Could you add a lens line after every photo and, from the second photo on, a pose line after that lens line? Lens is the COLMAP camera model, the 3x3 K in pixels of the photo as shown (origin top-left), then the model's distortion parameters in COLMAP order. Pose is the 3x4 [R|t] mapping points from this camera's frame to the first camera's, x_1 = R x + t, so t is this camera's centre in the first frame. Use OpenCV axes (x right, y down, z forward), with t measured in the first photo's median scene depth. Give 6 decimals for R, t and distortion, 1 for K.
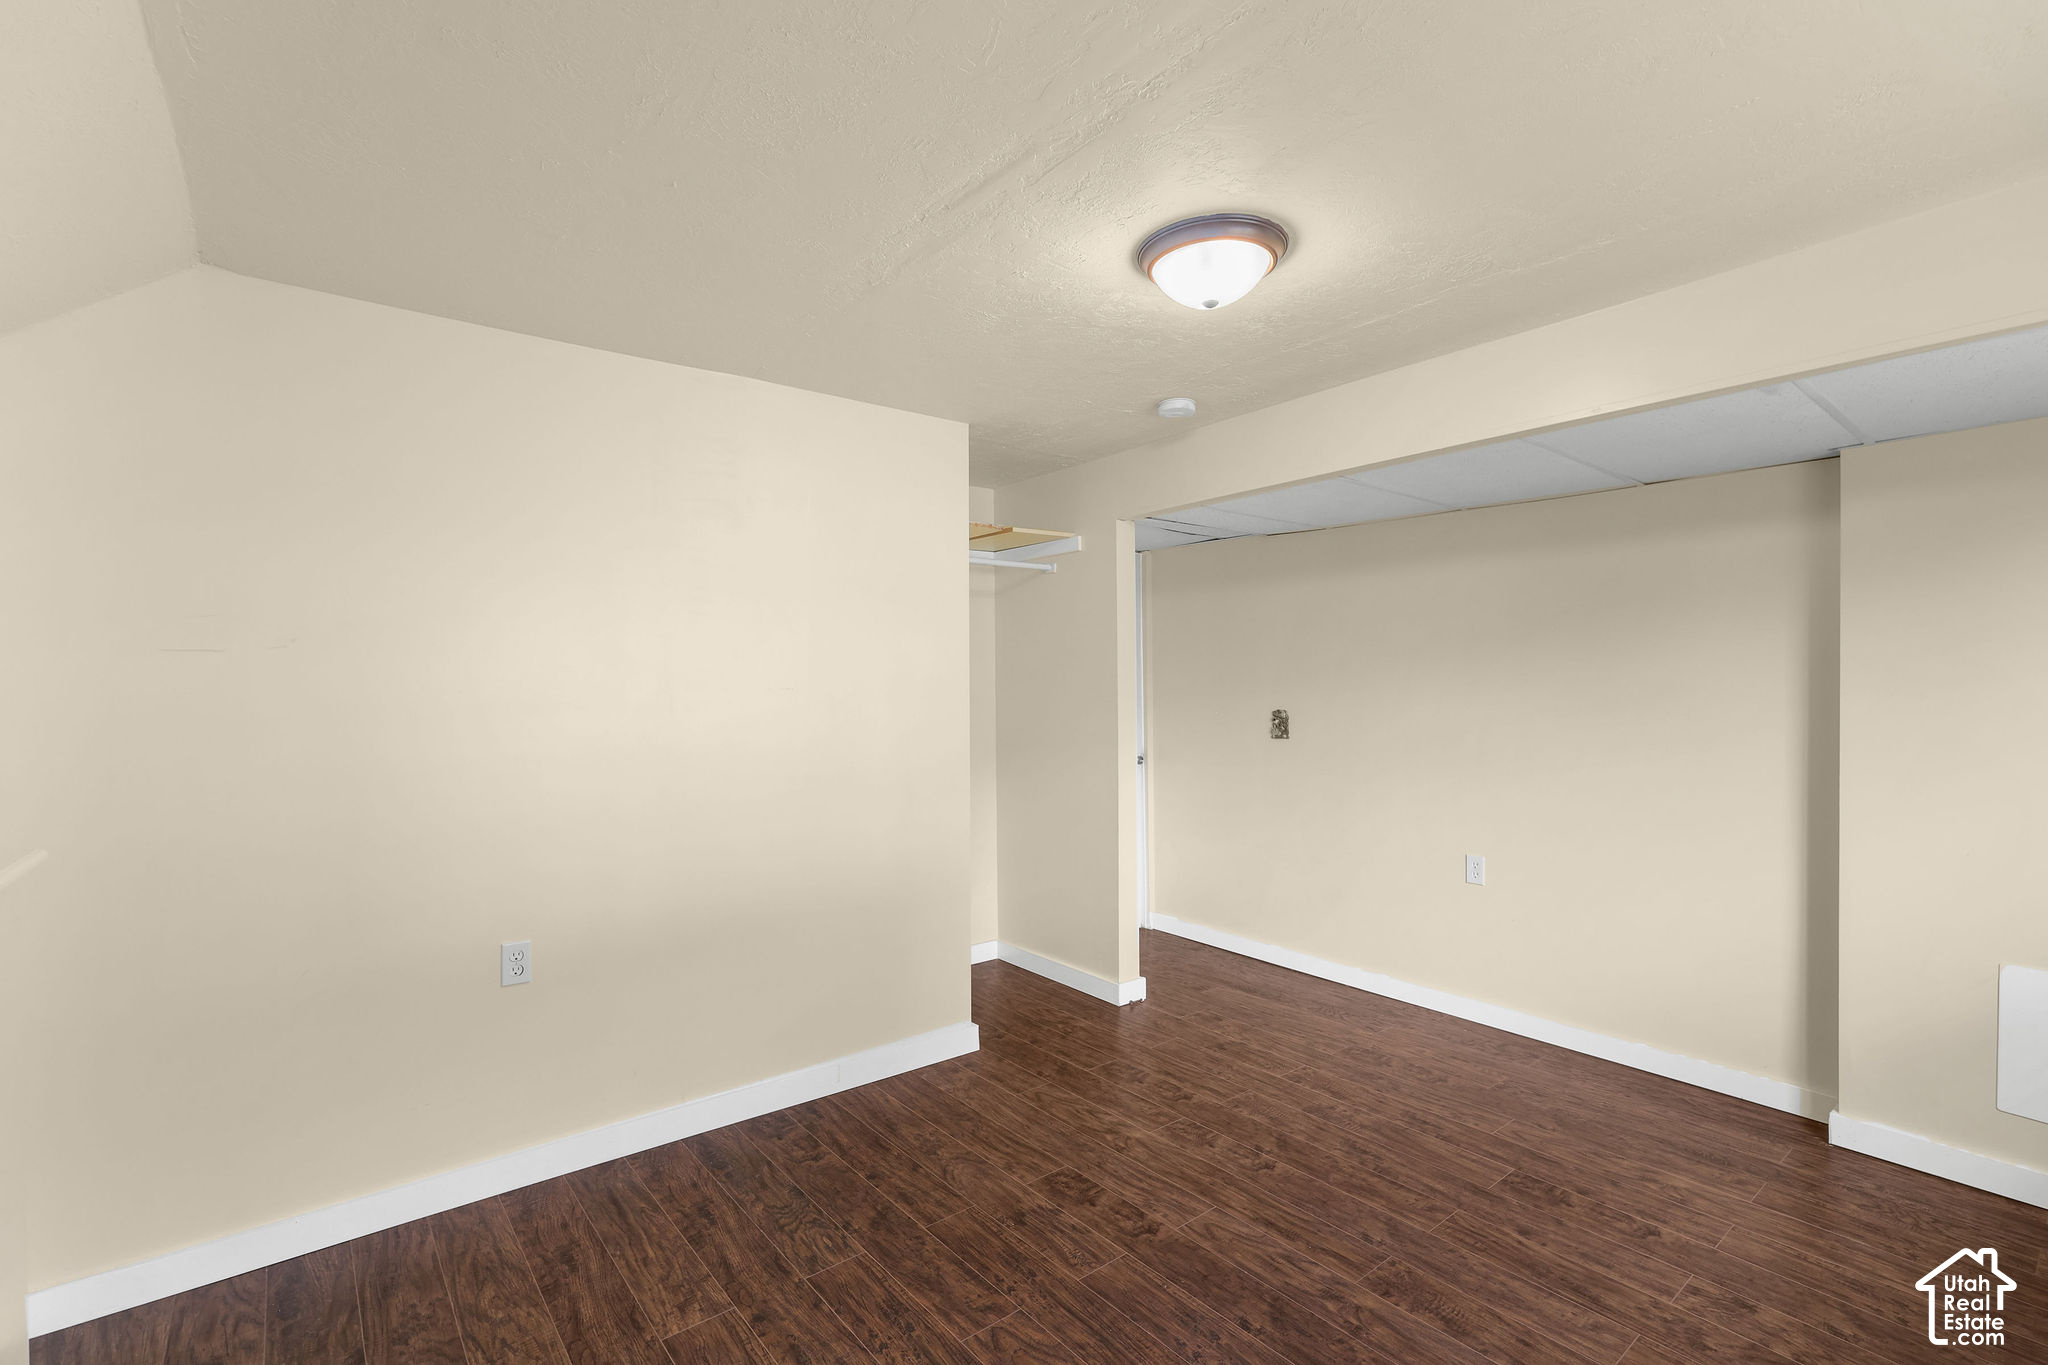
lens RADIAL K [[939.5, 0, 1026.3], [0, 939.5, 684.9], [0, 0, 1]] dist [0.002132, -0.000144]
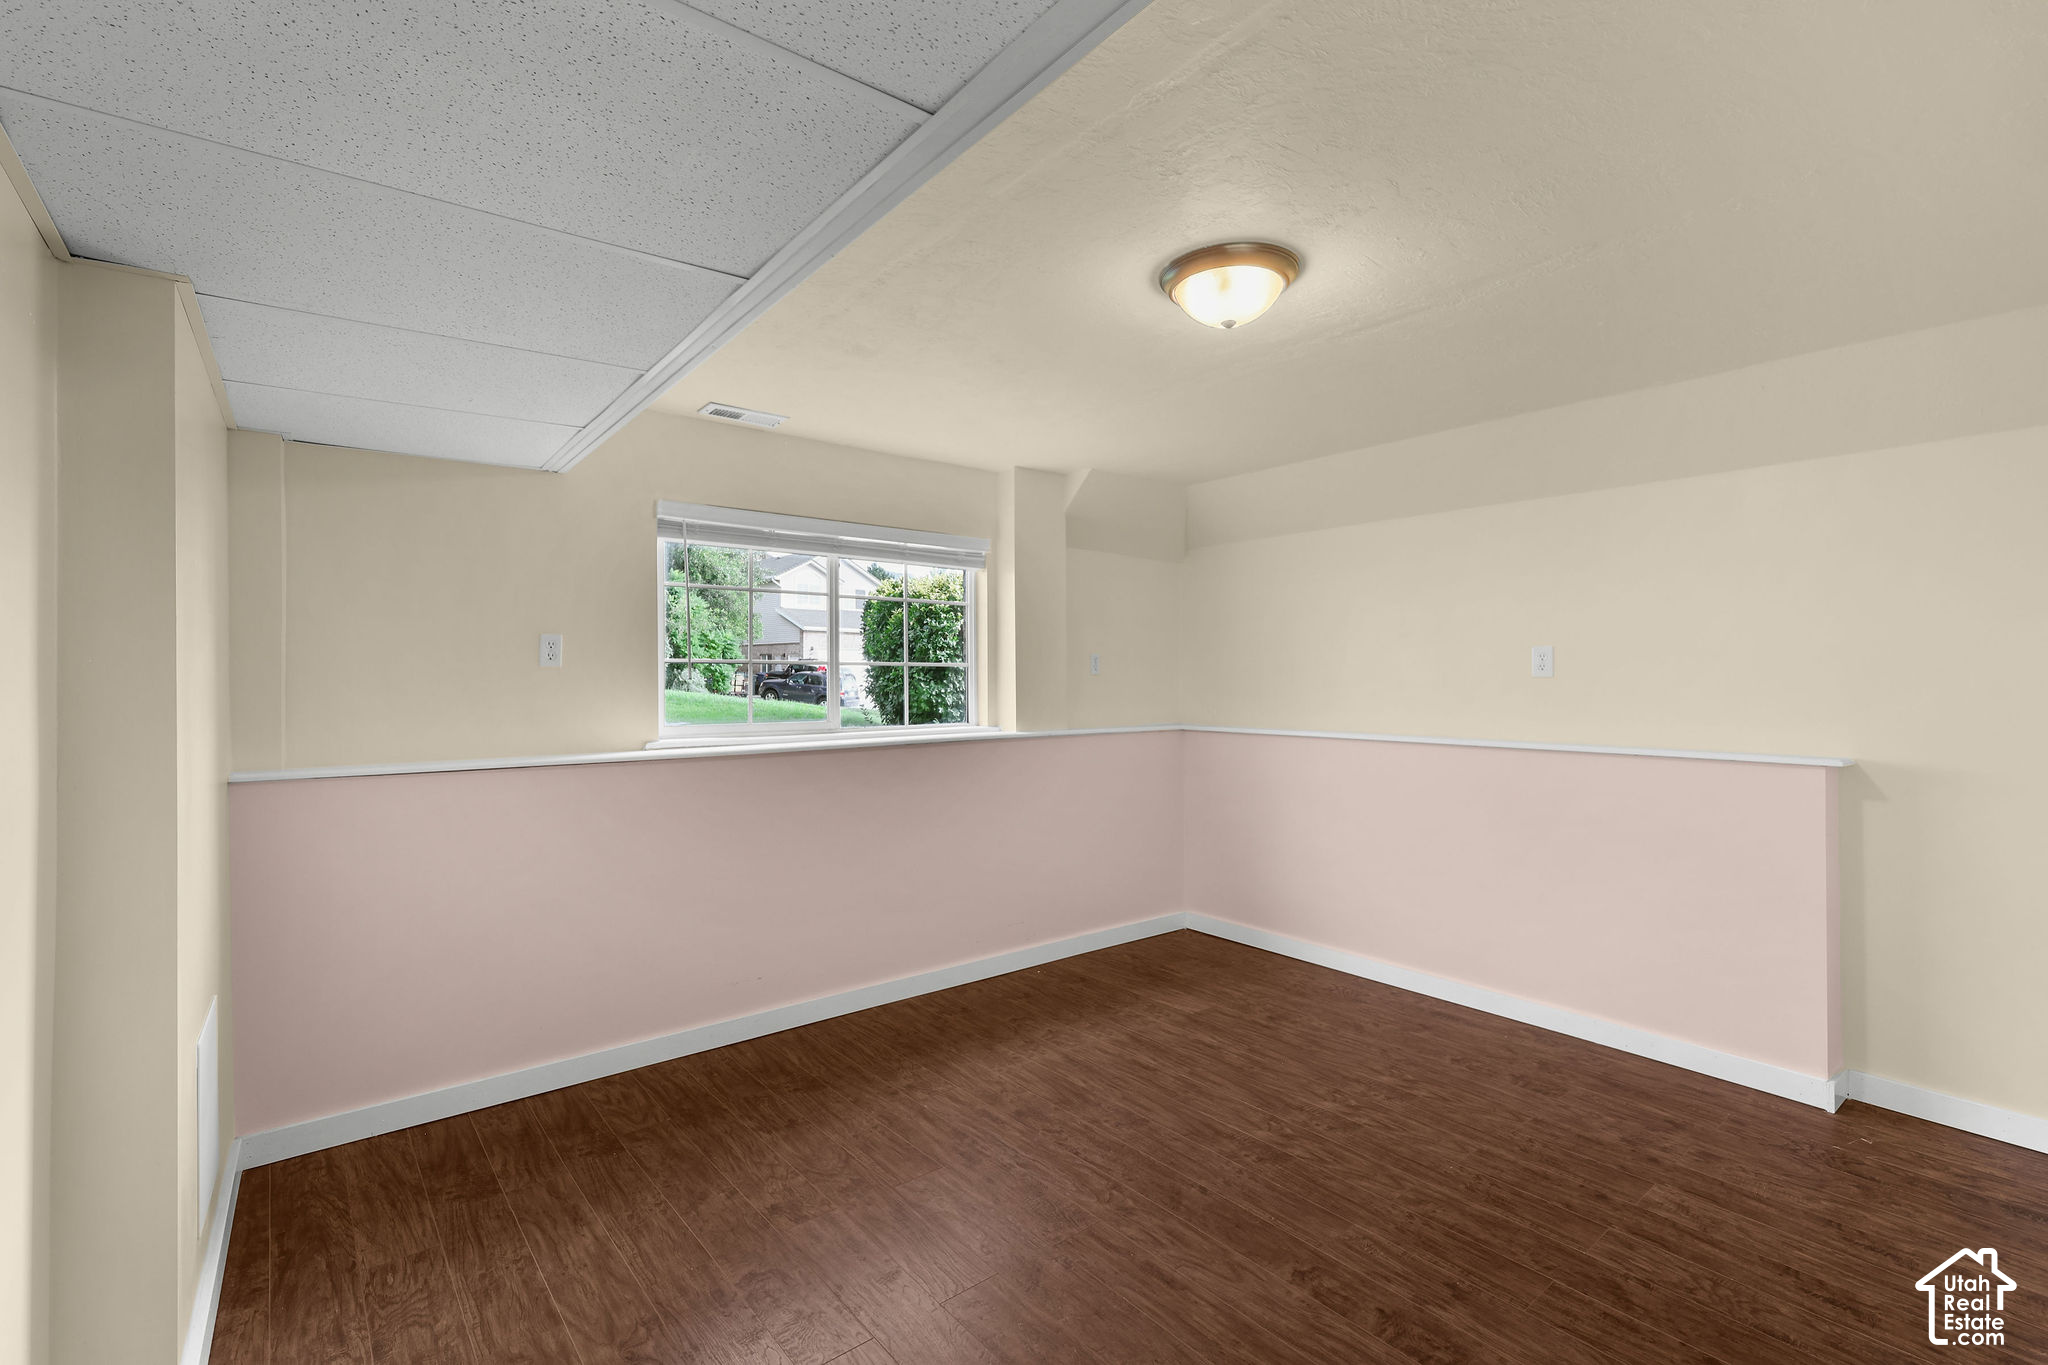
lens RADIAL K [[939.5, 0, 1022.5], [0, 939.5, 679.9], [0, 0, 1]] dist [0.002132, -0.000144]
pose [[-0.999996, 0.001208, -0.002583, 0.422003], [0.001205, 0.999999, 0.000899, 0.002267], [0.002584, 0.000896, -0.999996, 1.997471]]
